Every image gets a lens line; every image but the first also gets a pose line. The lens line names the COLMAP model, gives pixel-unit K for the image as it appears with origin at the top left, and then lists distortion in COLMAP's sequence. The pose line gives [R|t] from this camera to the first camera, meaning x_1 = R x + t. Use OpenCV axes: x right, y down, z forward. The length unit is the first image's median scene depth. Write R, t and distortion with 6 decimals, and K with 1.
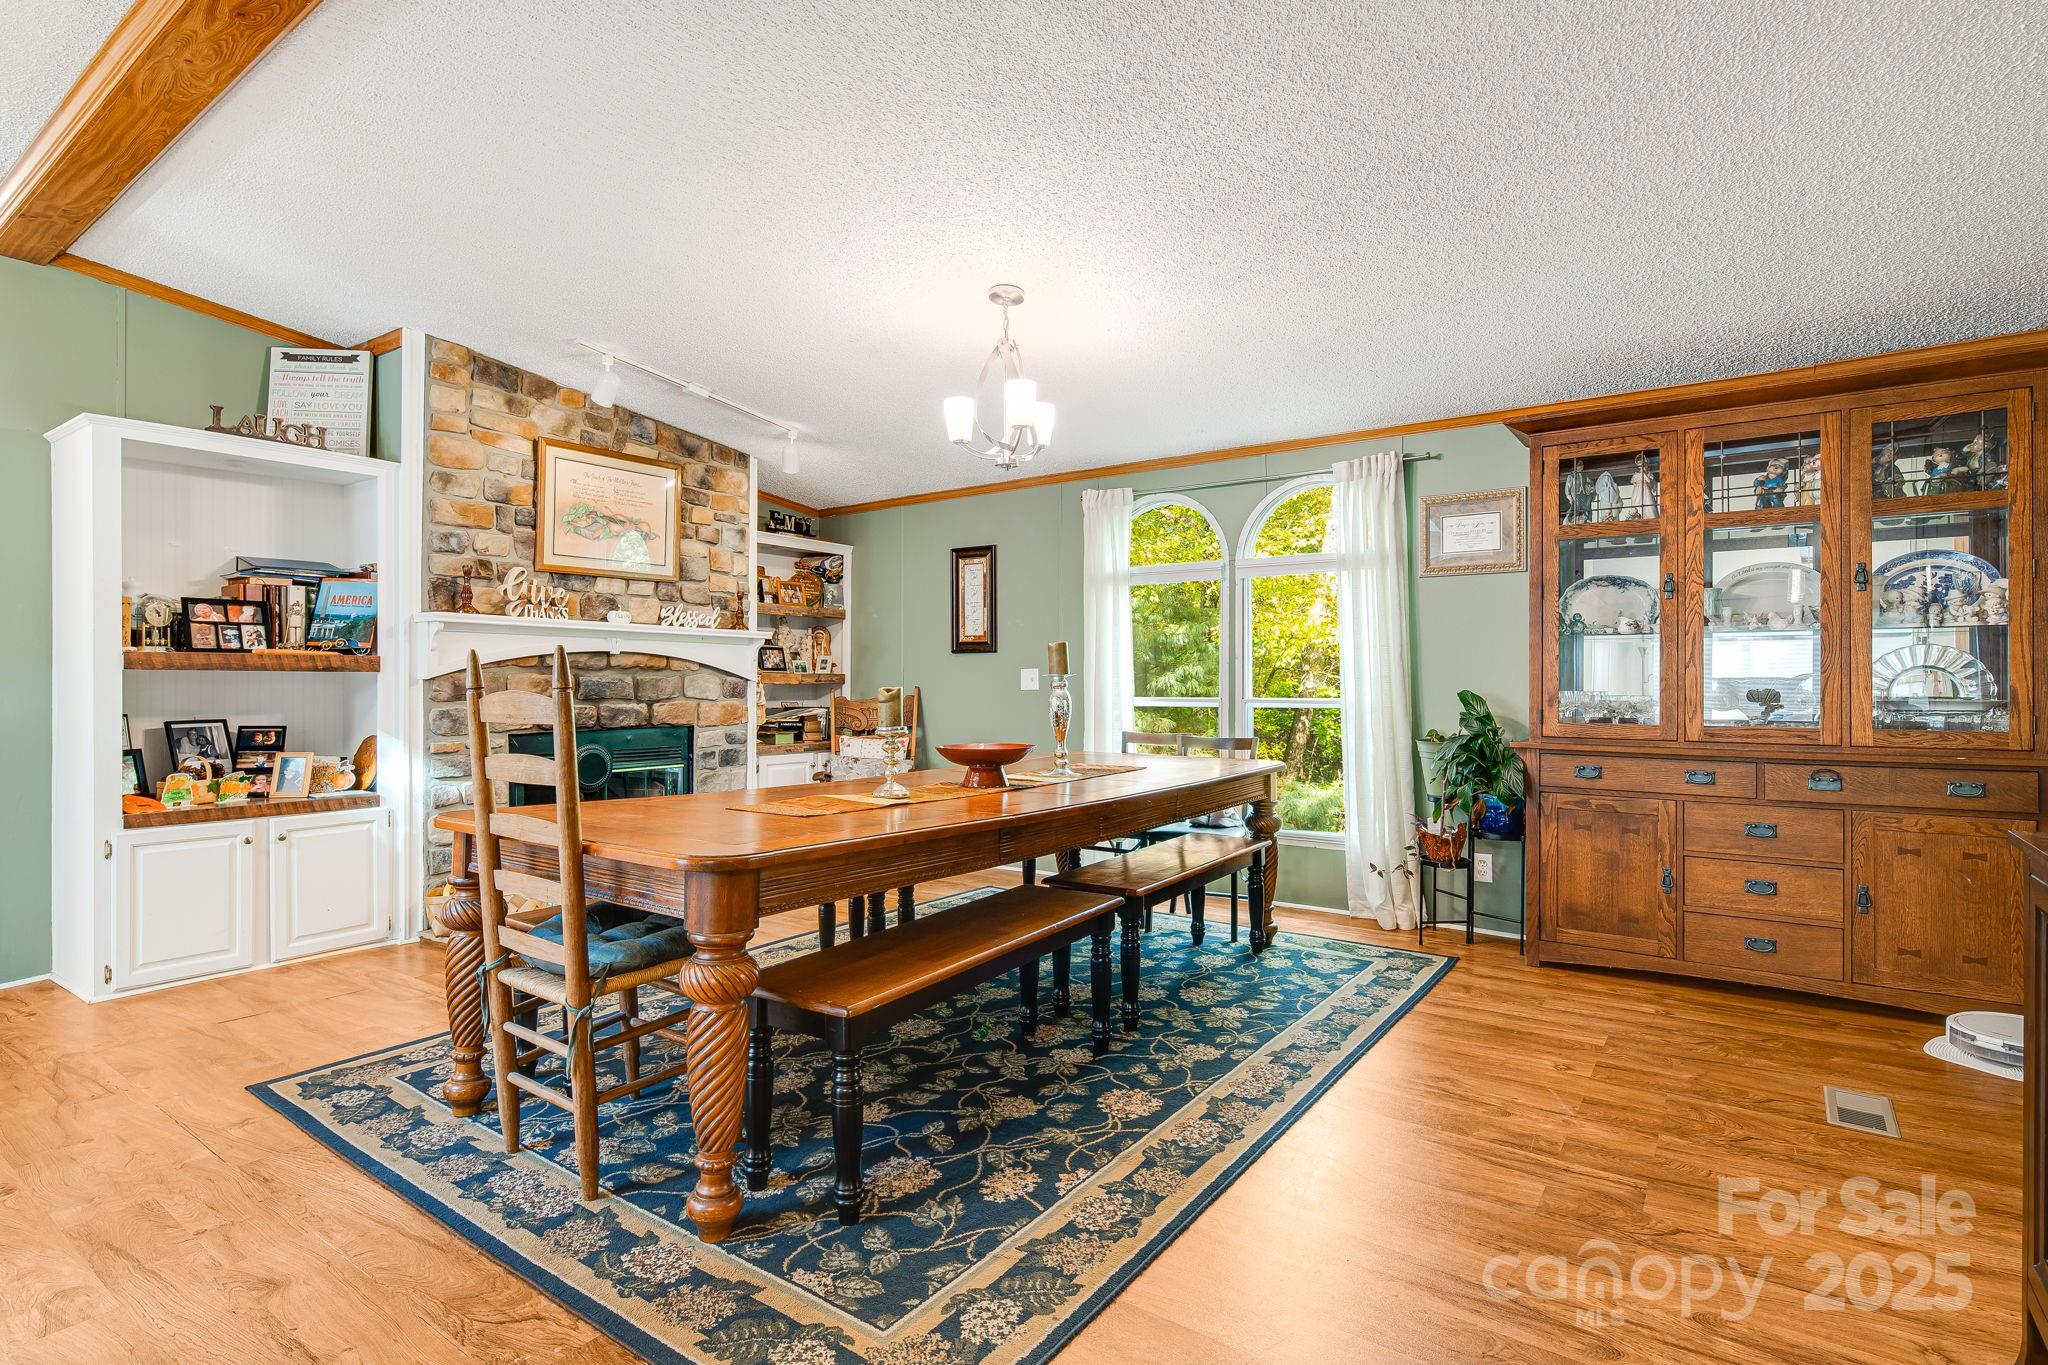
lens RADIAL K [[1003.3, 0, 1024.0], [0, 1003.3, 682.5], [0, 0, 1]] dist [-0.001497, -0.000390]
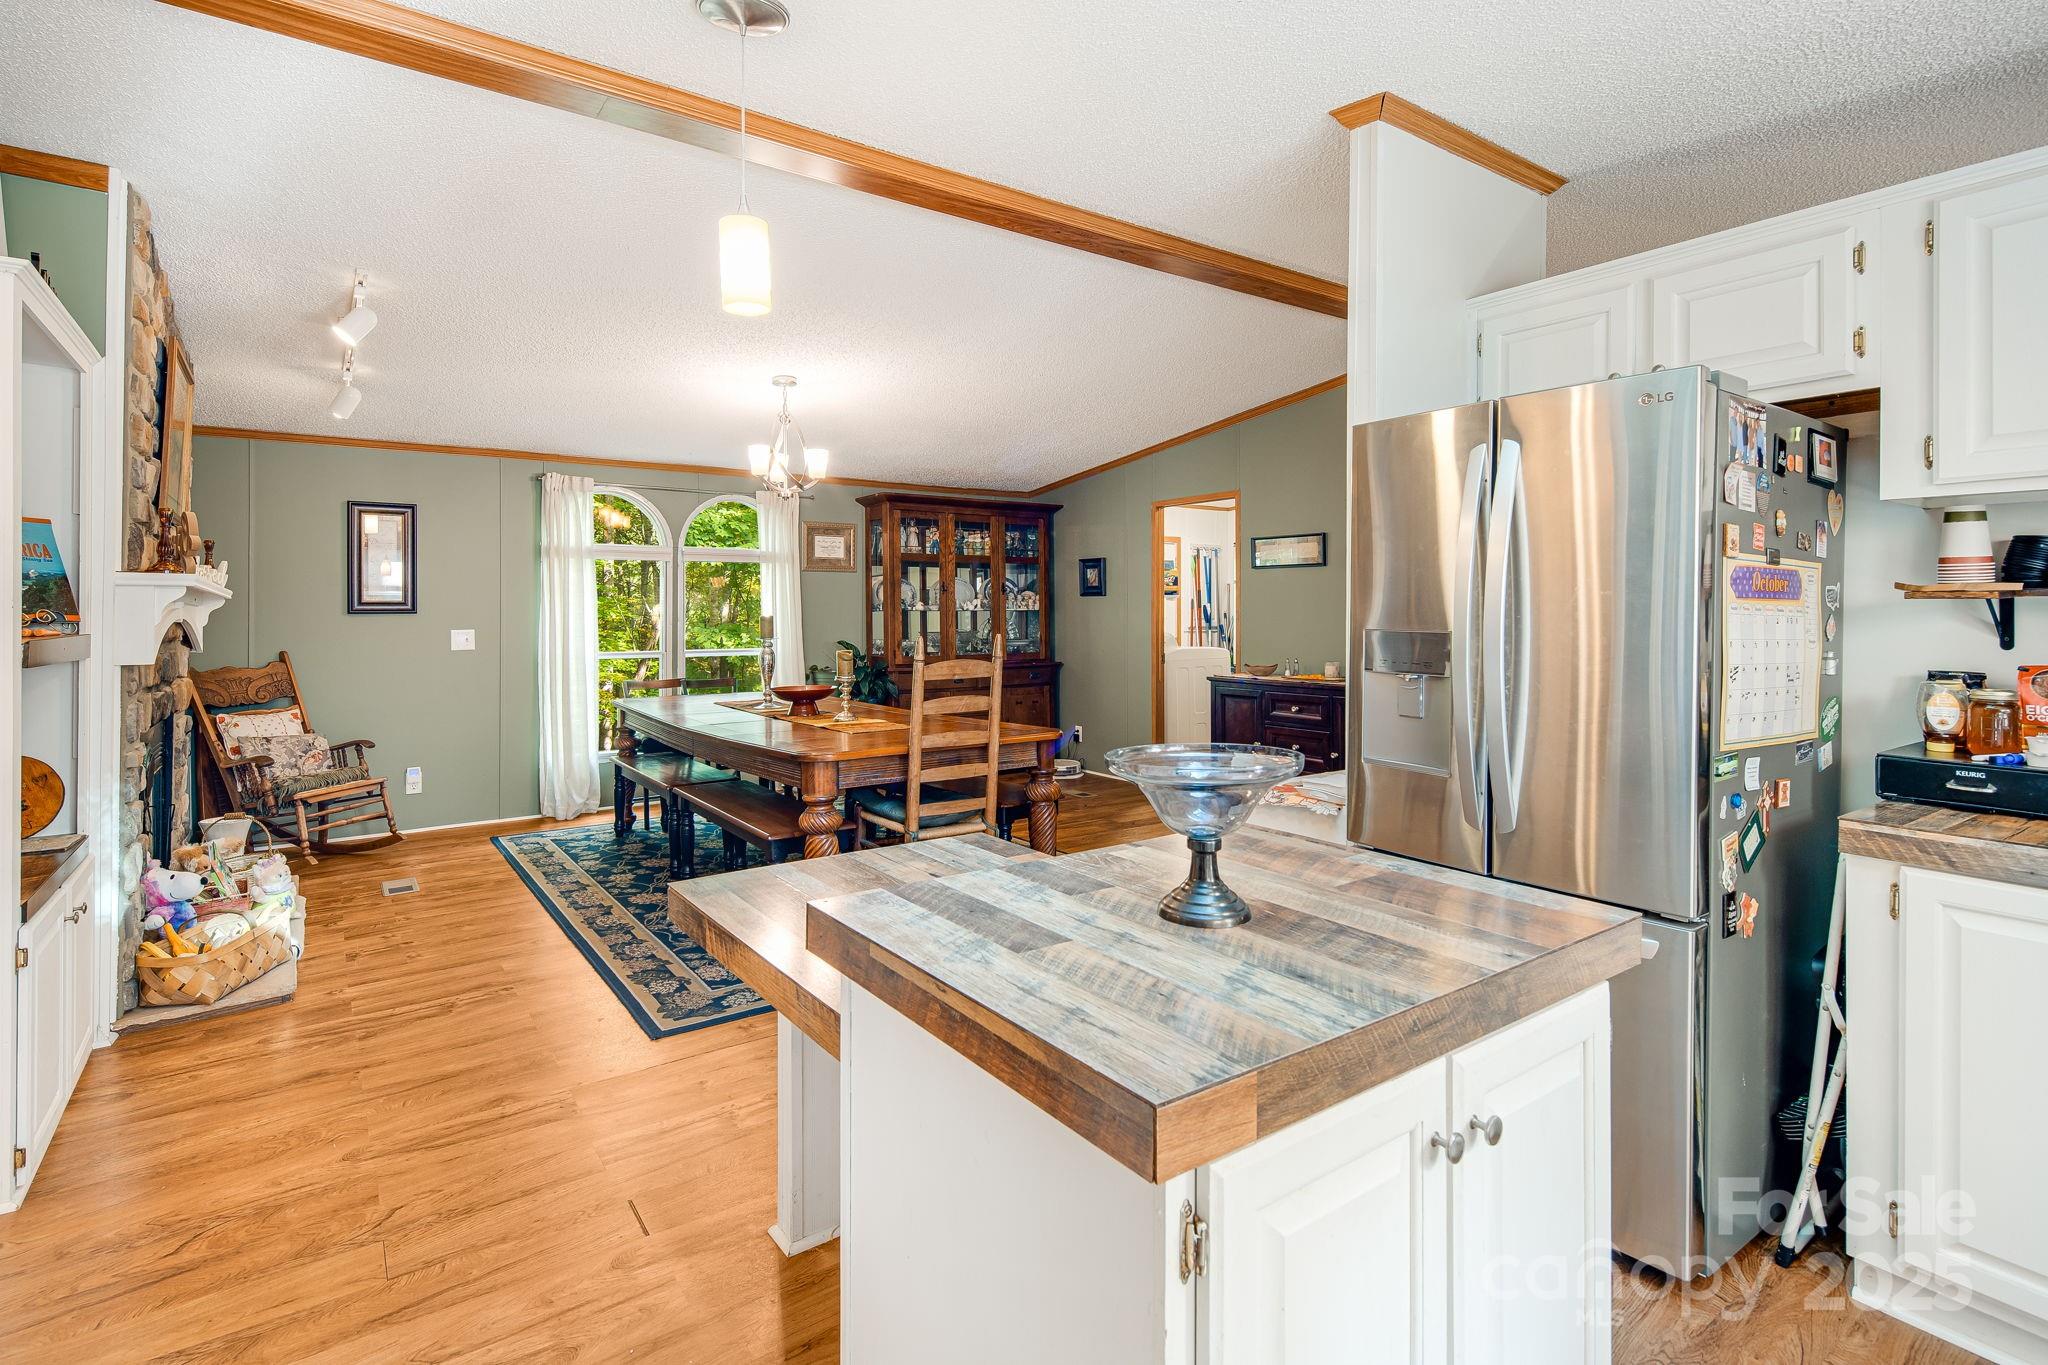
lens RADIAL K [[1003.3, 0, 1024.0], [0, 1003.3, 682.5], [0, 0, 1]] dist [-0.001497, -0.000390]
pose [[0.311199, -0.067638, 0.947935, -1.145229], [0.006639, 0.997594, 0.069002, -0.039392], [-0.950322, -0.015180, 0.310899, 0.193225]]
